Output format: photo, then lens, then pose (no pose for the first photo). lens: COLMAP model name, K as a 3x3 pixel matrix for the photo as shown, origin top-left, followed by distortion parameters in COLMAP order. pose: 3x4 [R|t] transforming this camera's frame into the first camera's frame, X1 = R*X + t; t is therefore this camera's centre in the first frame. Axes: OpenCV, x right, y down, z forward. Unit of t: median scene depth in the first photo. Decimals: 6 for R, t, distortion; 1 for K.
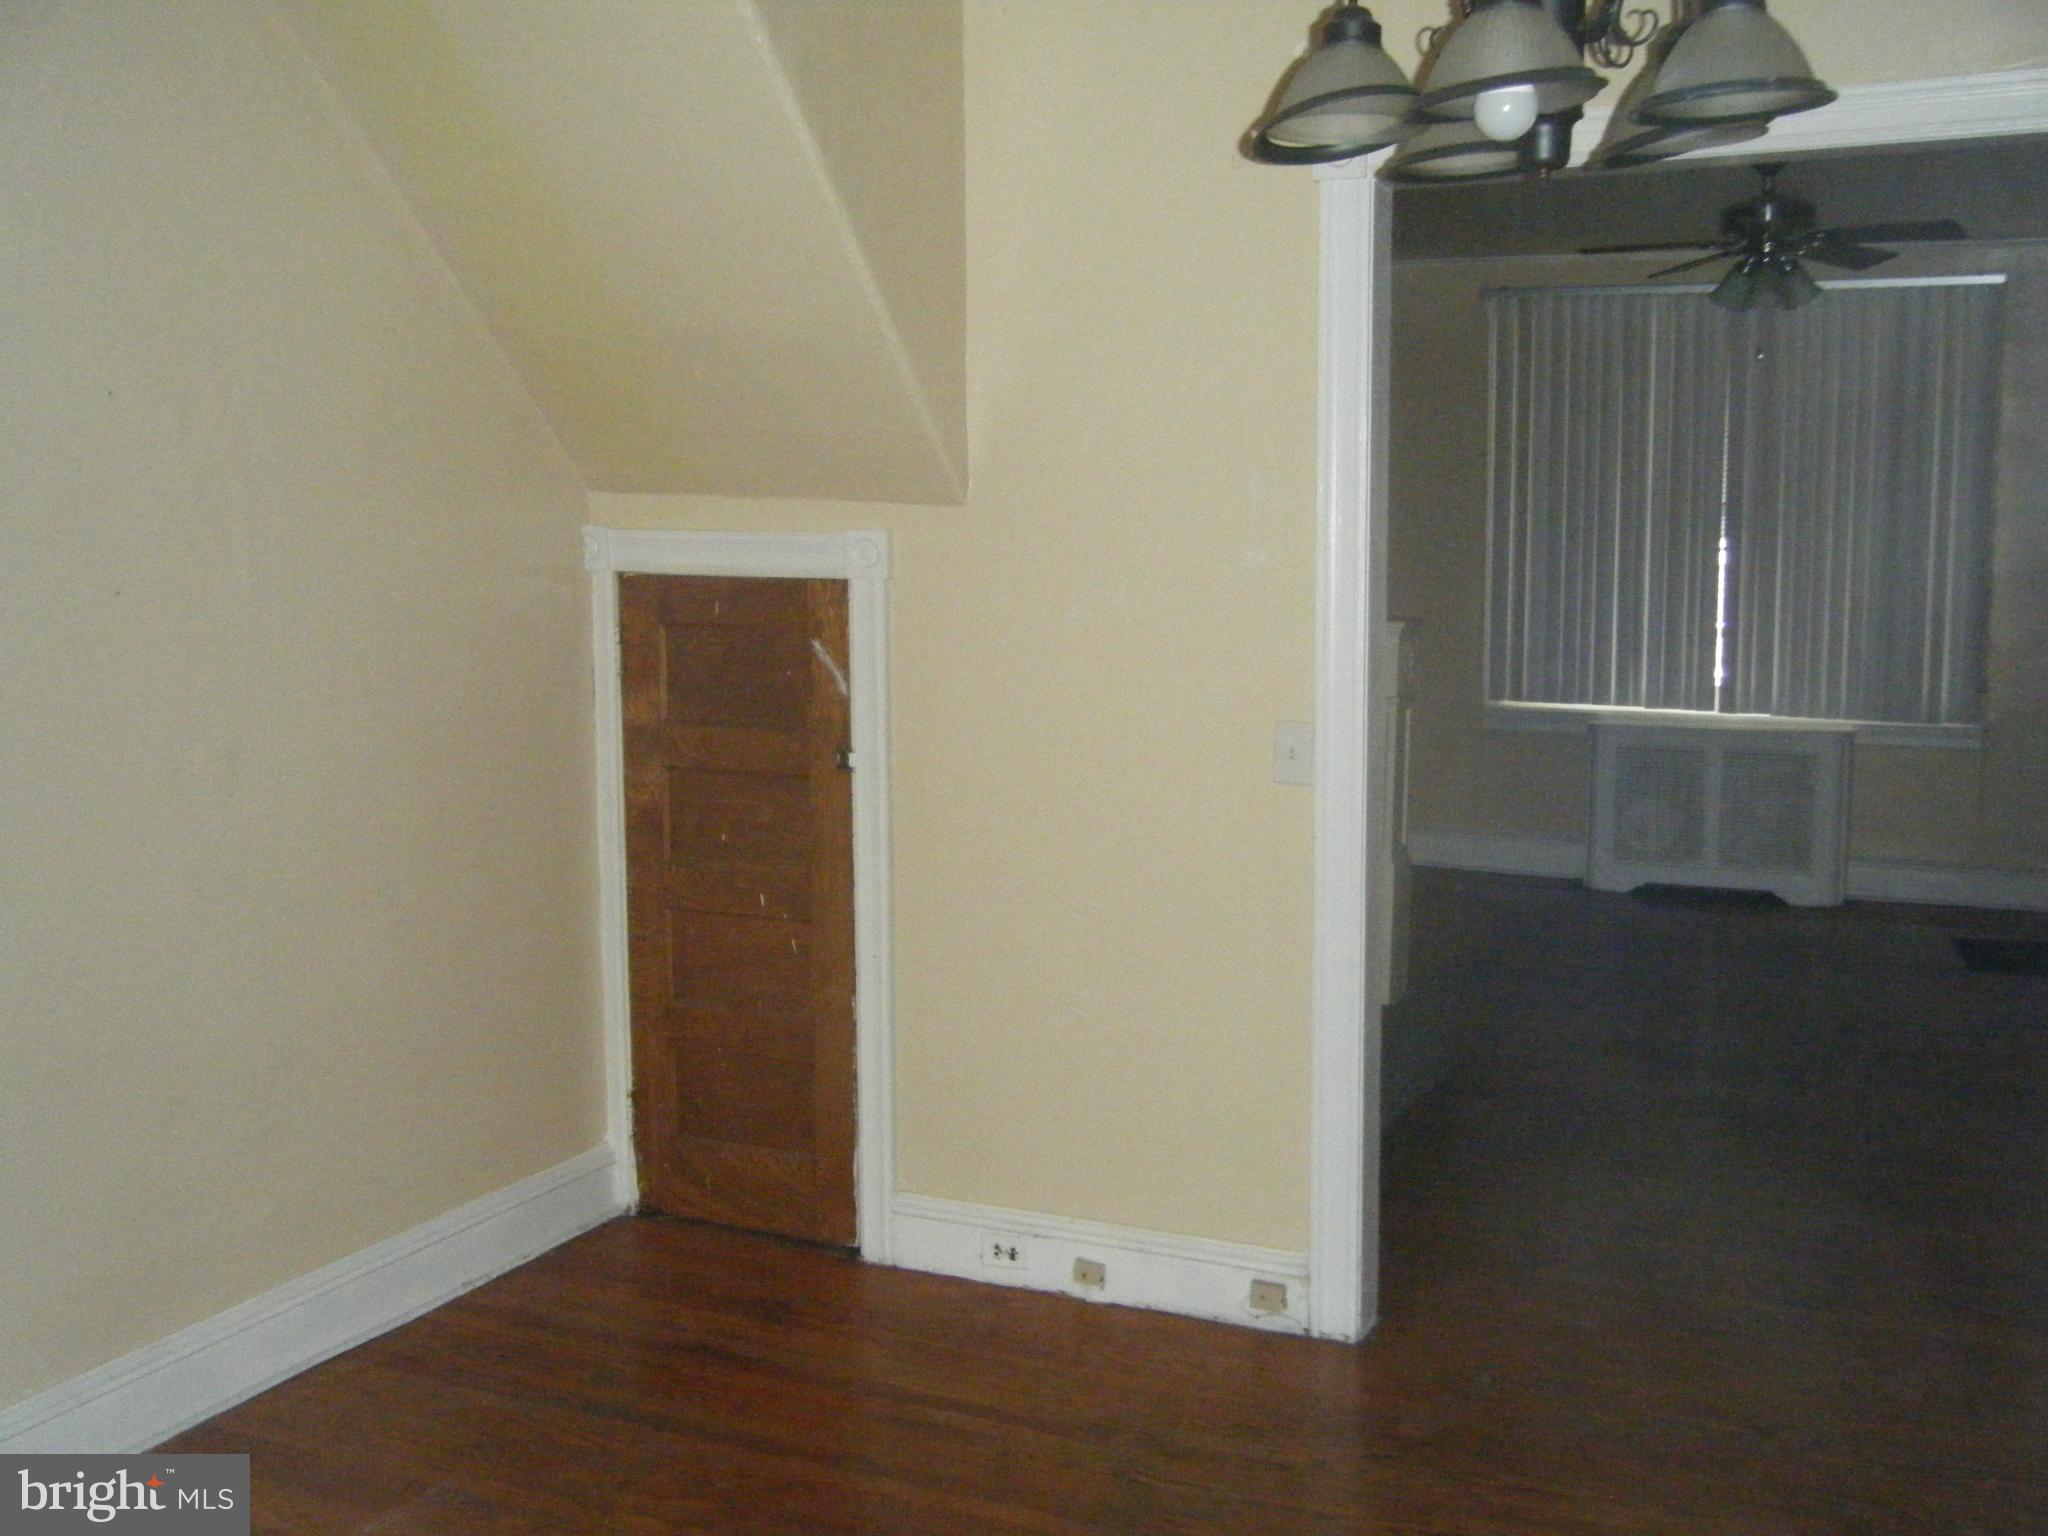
lens RADIAL K [[2107.4, 0, 1025.3], [0, 2107.4, 769.0], [0, 0, 1]] dist [-0.007122, 0.000000]
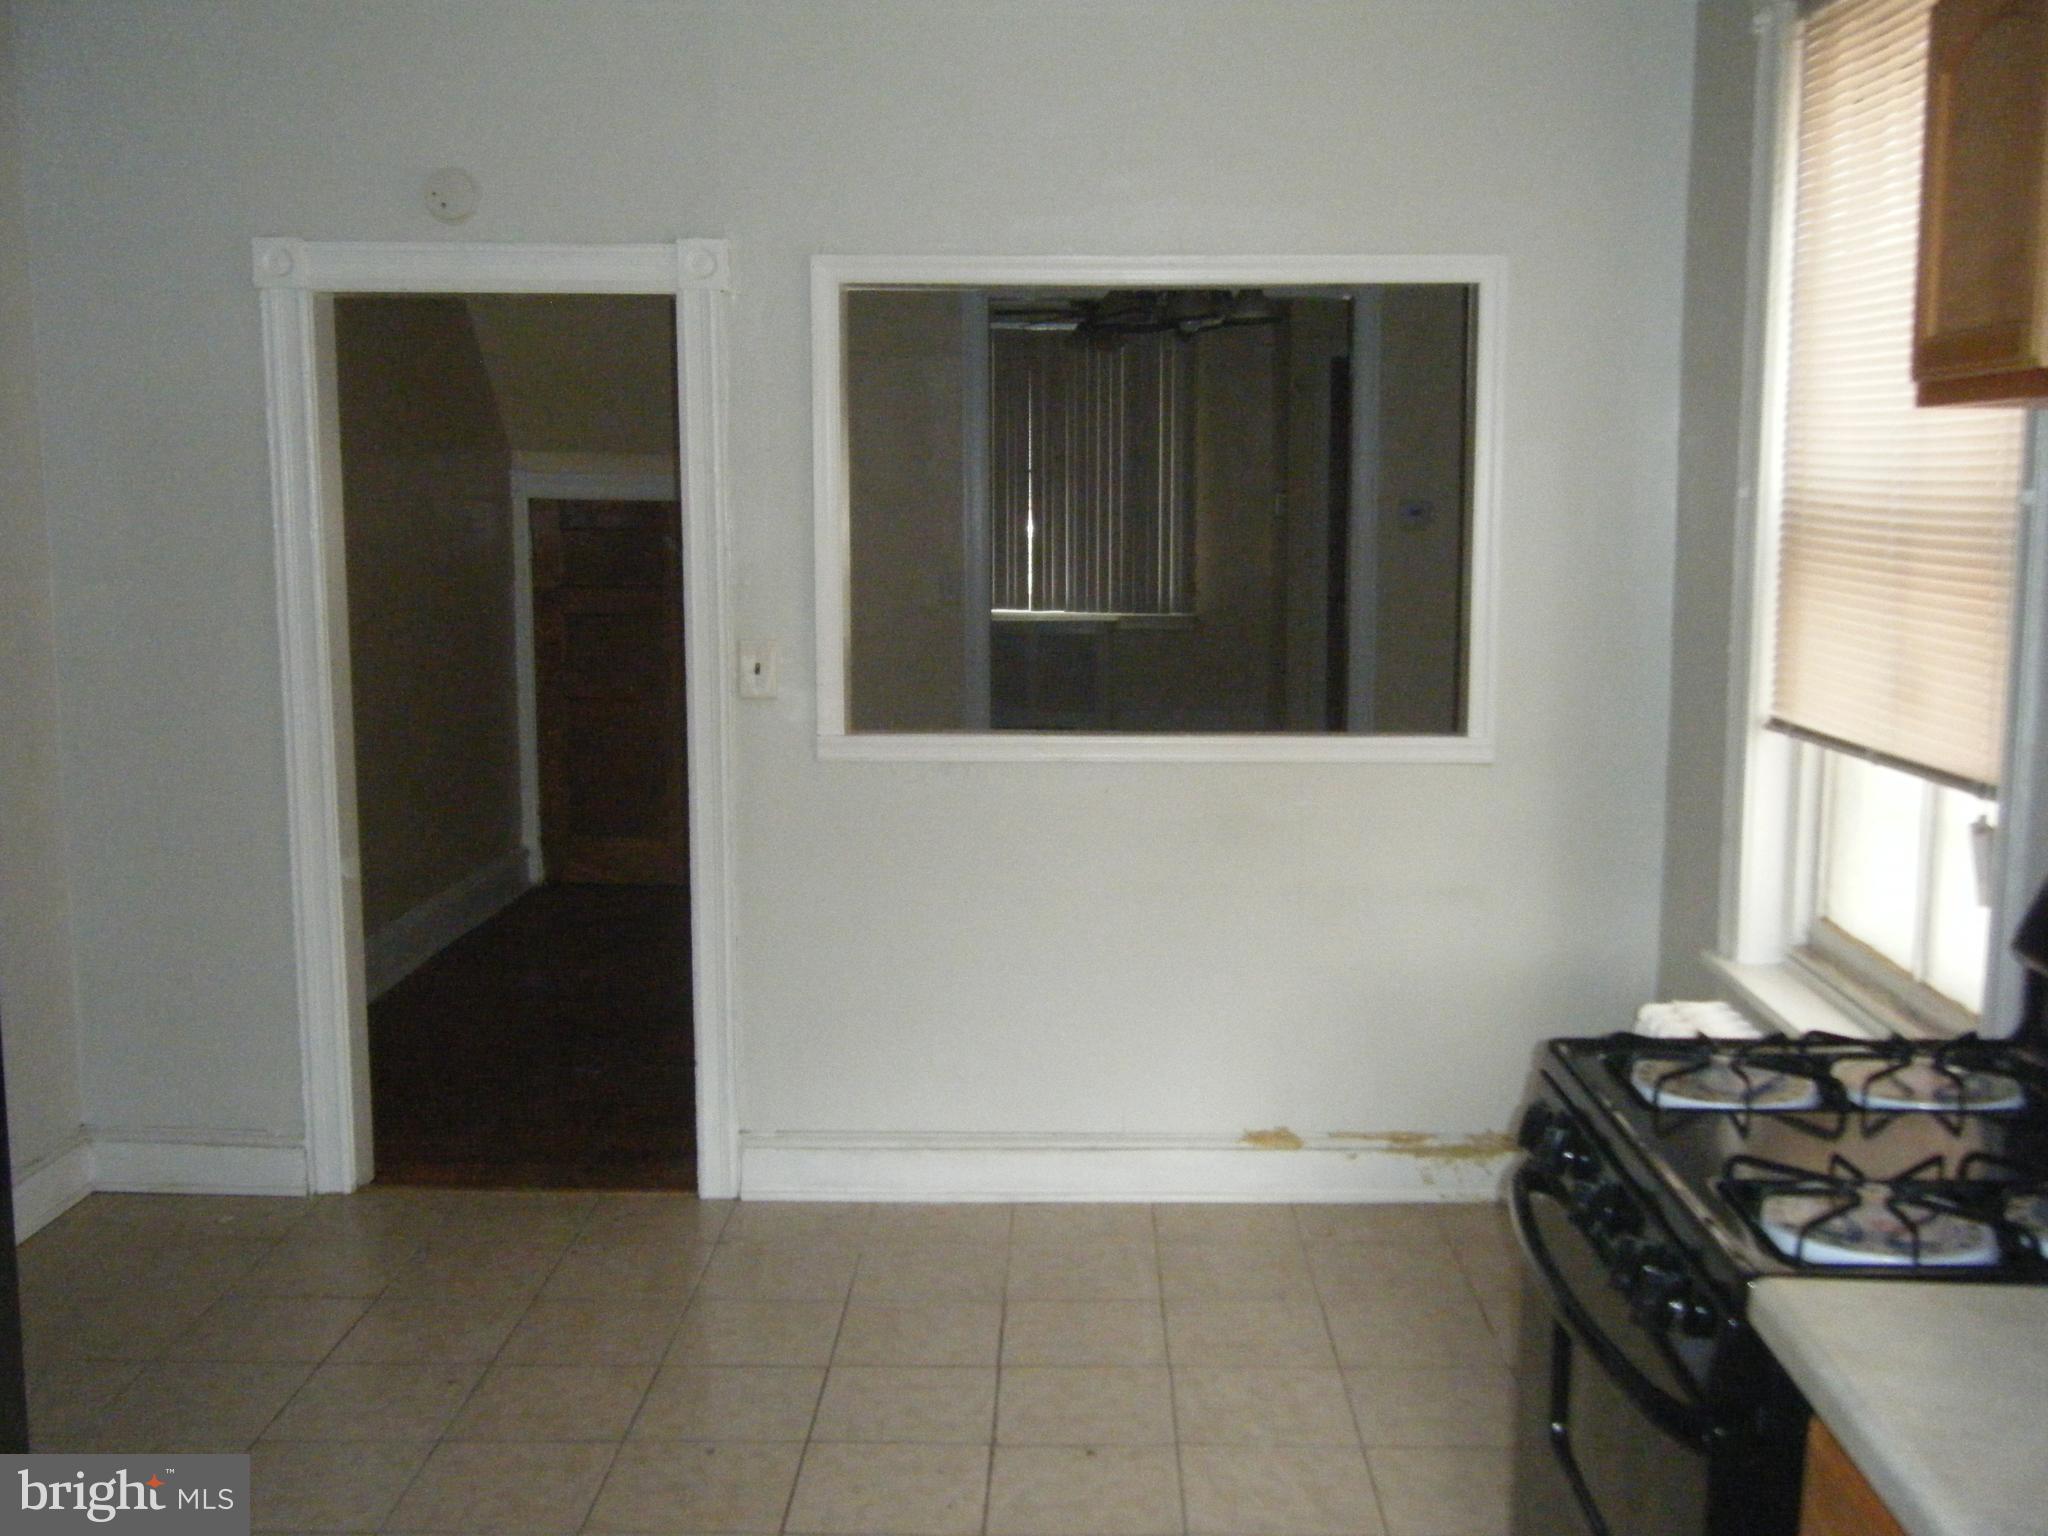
lens RADIAL K [[2107.4, 0, 1024.3], [0, 2107.4, 767.5], [0, 0, 1]] dist [-0.007122, 0.000000]
pose [[0.917805, -0.039119, 0.395100, -0.283167], [0.034090, 0.999224, 0.019743, 0.057117], [-0.395566, -0.004652, 0.918426, -0.392281]]
